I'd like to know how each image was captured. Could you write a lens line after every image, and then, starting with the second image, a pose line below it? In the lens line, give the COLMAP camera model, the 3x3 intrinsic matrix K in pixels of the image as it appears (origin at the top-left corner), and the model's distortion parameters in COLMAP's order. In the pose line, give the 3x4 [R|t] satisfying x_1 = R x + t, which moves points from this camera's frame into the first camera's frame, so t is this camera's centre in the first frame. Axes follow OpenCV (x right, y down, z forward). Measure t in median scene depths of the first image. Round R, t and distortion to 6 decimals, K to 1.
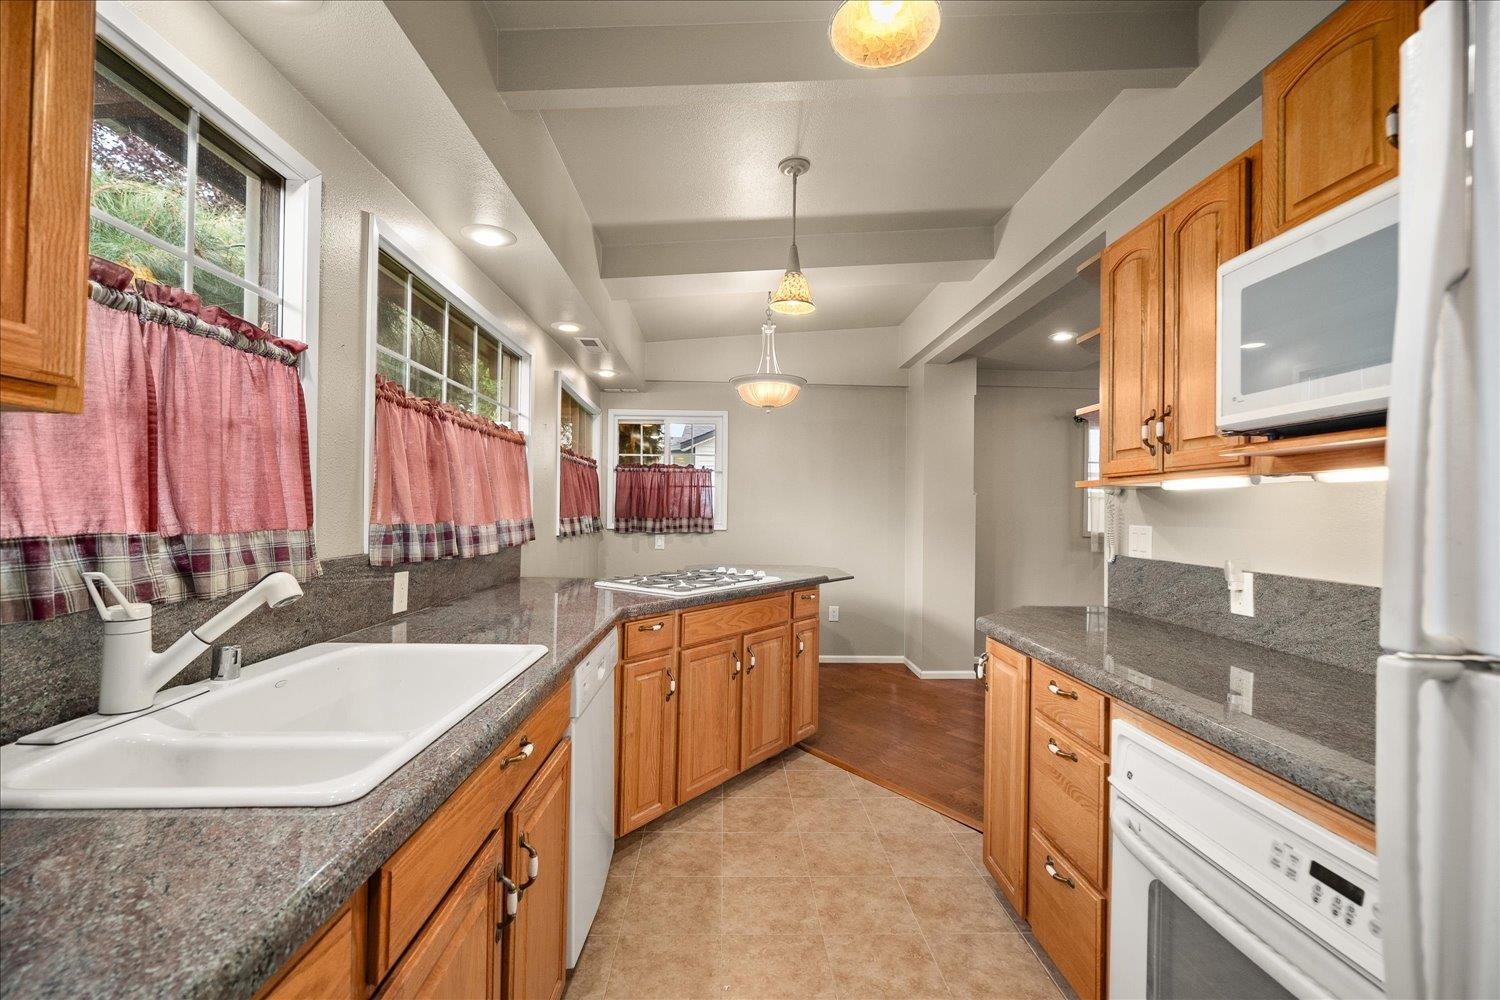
lens RADIAL K [[634.6, 0, 752.0], [0, 634.6, 487.1], [0, 0, 1]] dist [-0.001313, -0.000146]
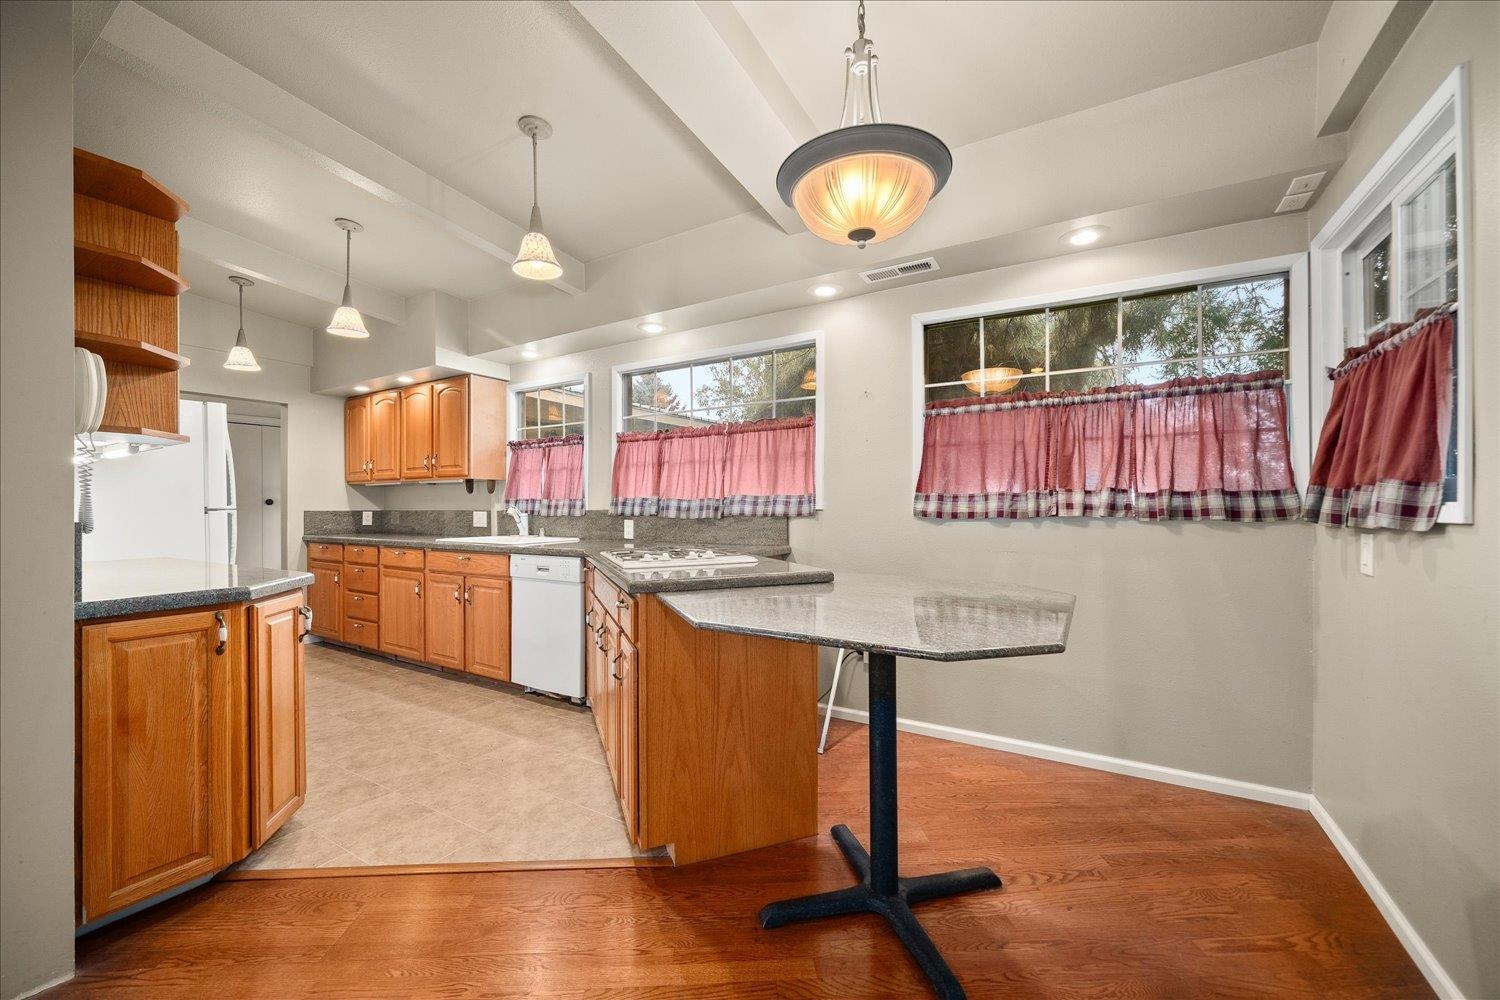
lens RADIAL K [[581.6, 0, 744.1], [0, 581.6, 506.0], [0, 0, 1]] dist [-0.000518, -0.000024]
pose [[-0.551006, -0.009516, -0.834447, 0.860306], [0.026795, 0.999218, -0.029089, 0.154465], [0.834071, -0.038387, -0.550320, 2.397024]]
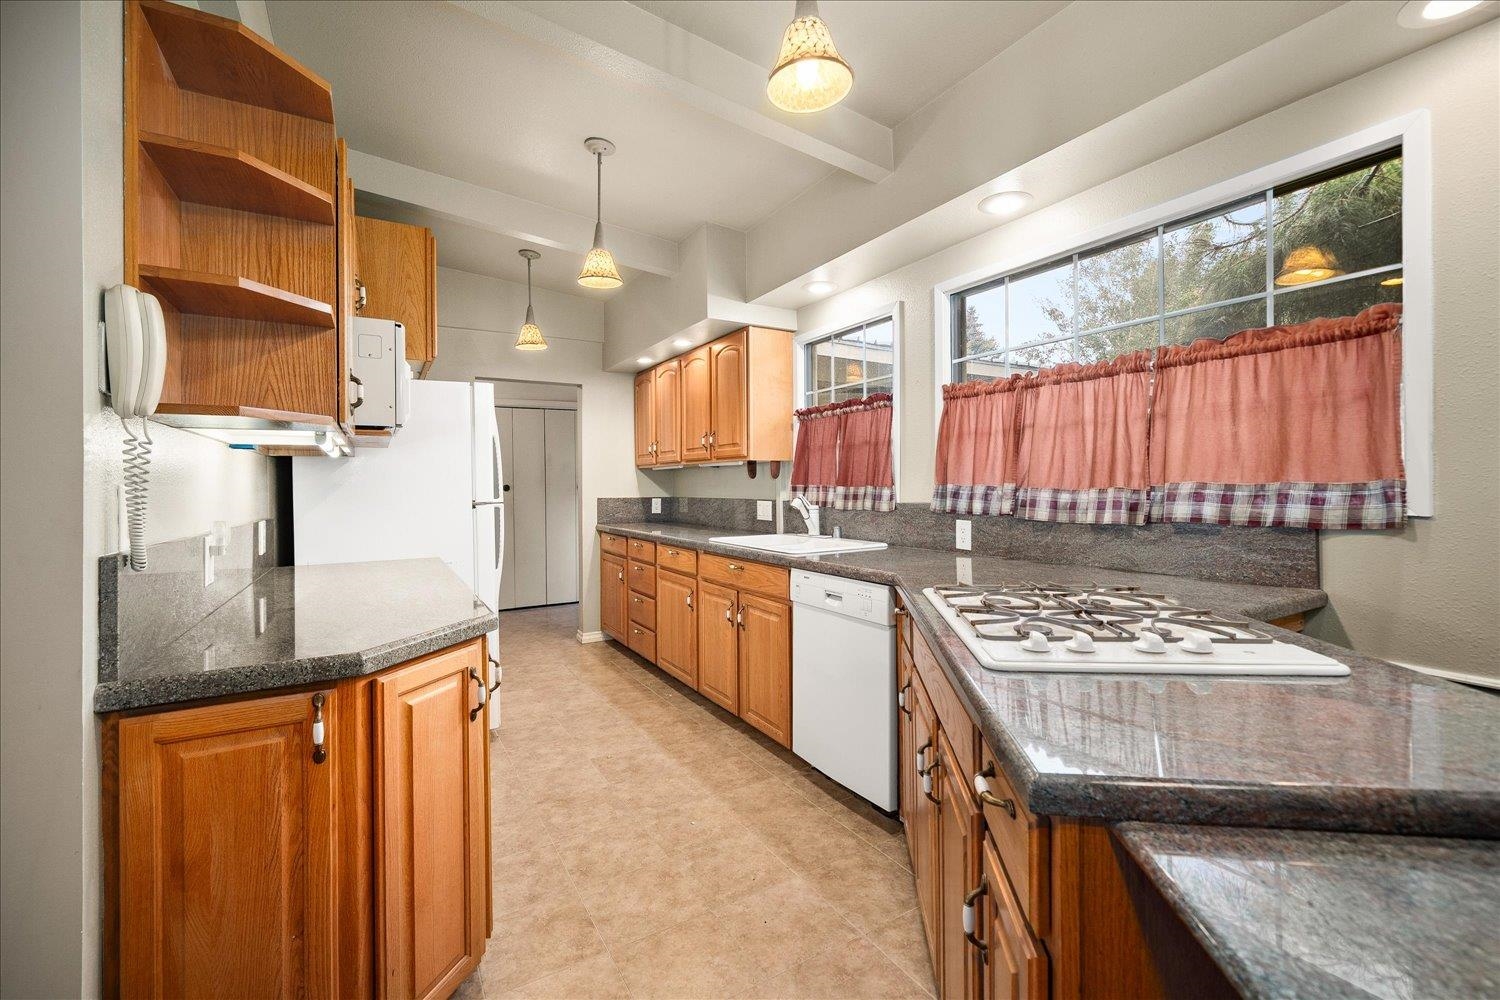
lens RADIAL K [[634.6, 0, 752.0], [0, 634.6, 487.1], [0, 0, 1]] dist [-0.001313, -0.000146]
pose [[-0.877796, -0.000348, -0.479034, 0.491009], [0.016856, 0.999358, -0.031612, 0.098310], [0.478737, -0.035824, -0.877227, 1.974219]]
